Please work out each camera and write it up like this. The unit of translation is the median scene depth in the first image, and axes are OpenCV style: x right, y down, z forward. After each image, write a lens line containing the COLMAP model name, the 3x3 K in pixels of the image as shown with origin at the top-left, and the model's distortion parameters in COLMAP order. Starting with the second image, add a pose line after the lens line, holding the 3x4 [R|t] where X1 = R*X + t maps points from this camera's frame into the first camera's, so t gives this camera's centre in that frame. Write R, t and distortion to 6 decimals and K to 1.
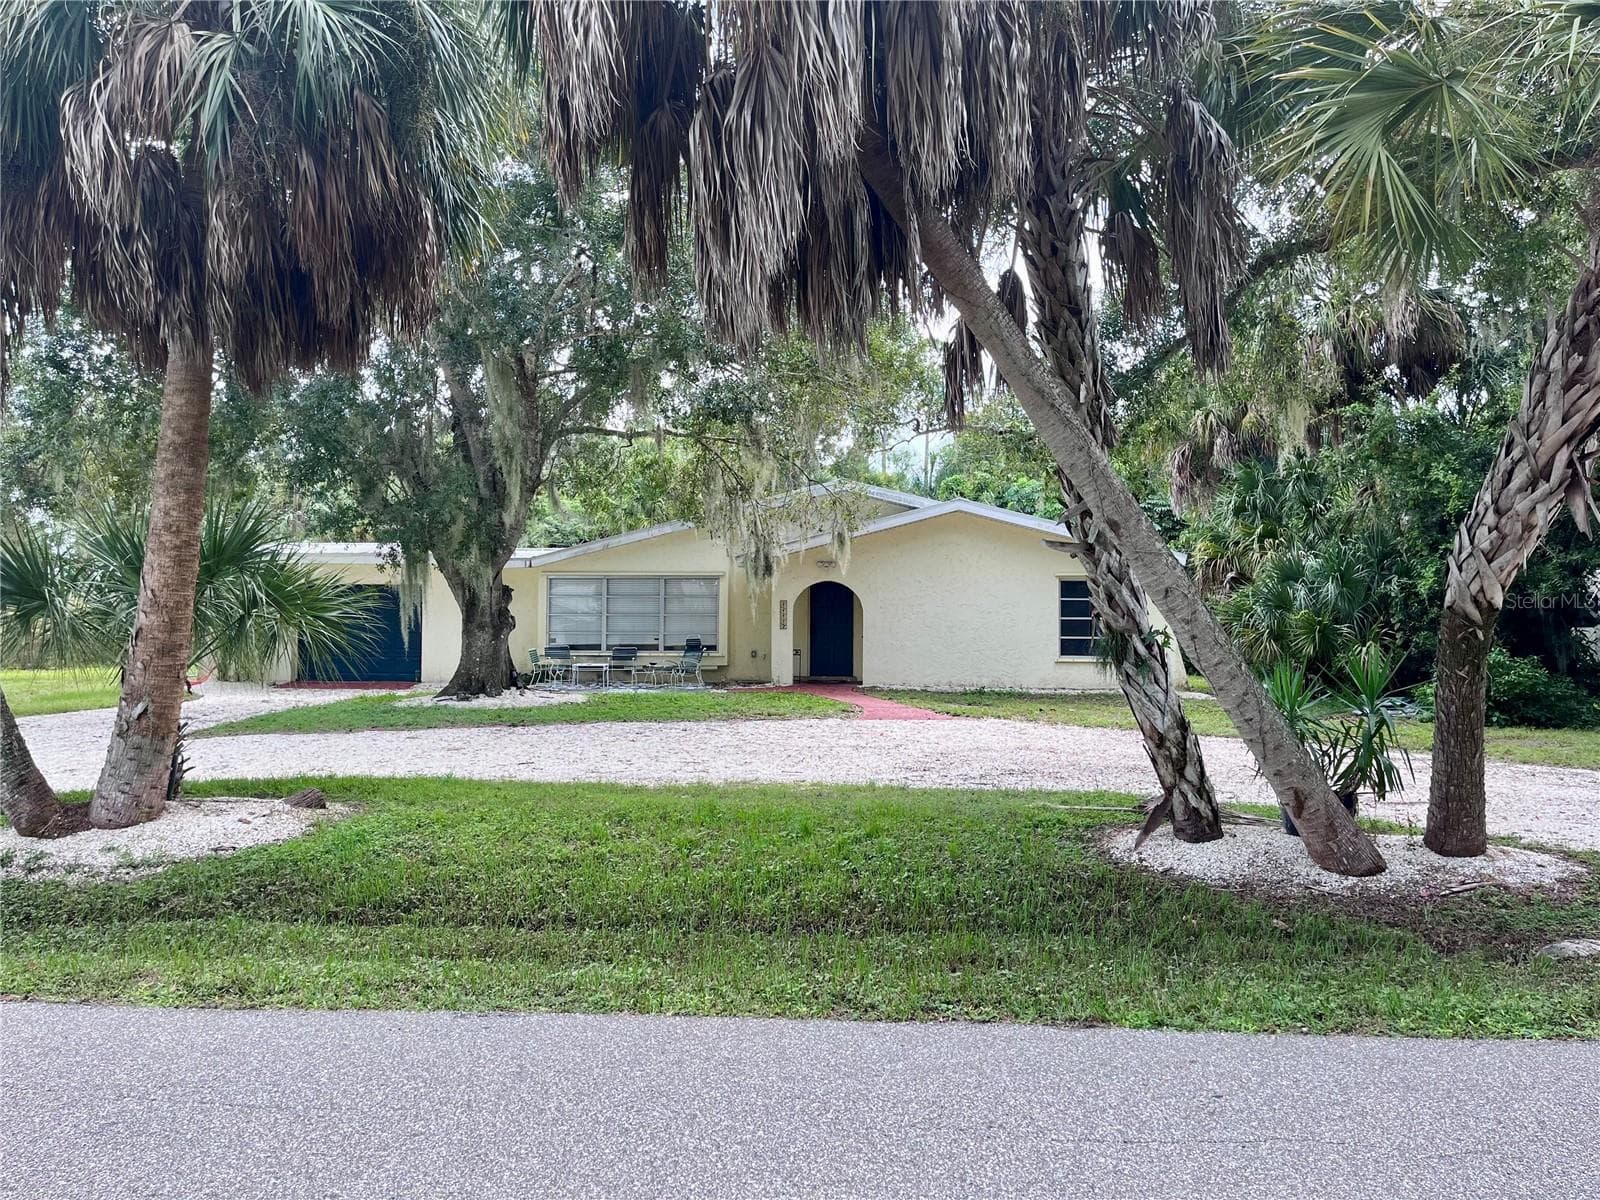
lens RADIAL K [[1209.8, 0, 801.2], [0, 1209.8, 593.4], [0, 0, 1]] dist [0.022384, -0.009820]
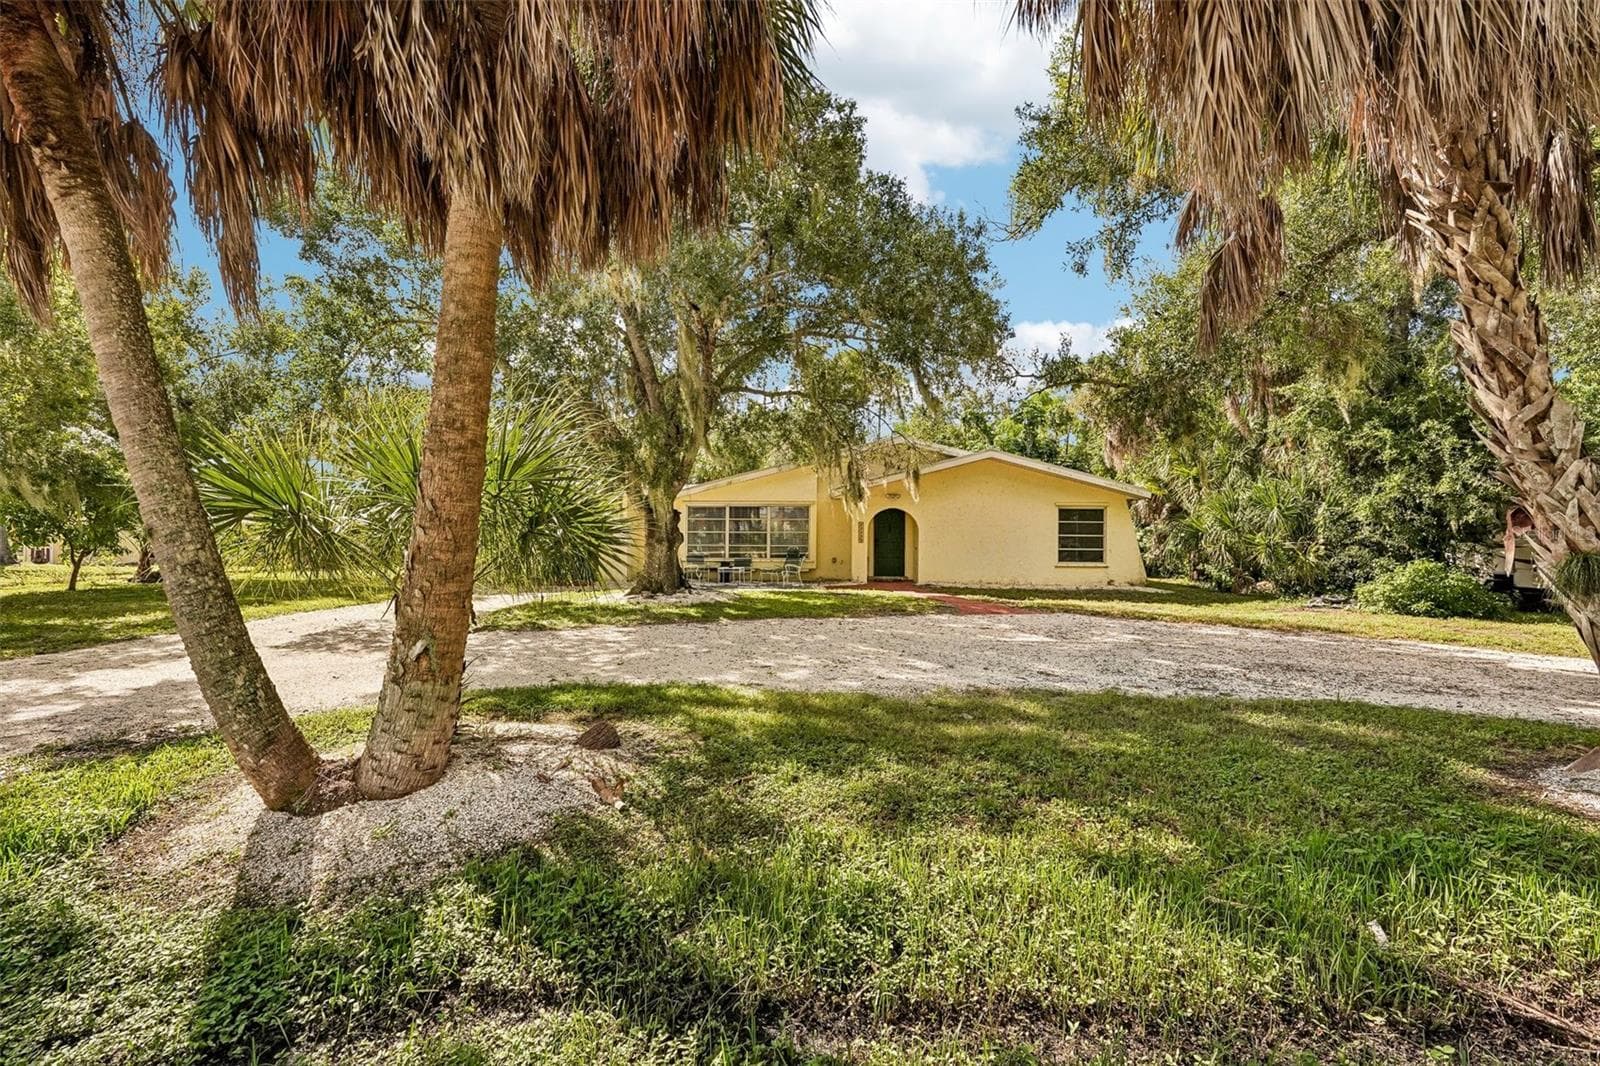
lens RADIAL K [[704.4, 0, 797.9], [0, 704.4, 532.5], [0, 0, 1]] dist [-0.007820, 0.003734]
pose [[0.999551, 0.002669, 0.029847, -0.246028], [-0.003184, 0.999847, 0.017206, 0.008324], [-0.029796, -0.017293, 0.999406, 0.424442]]
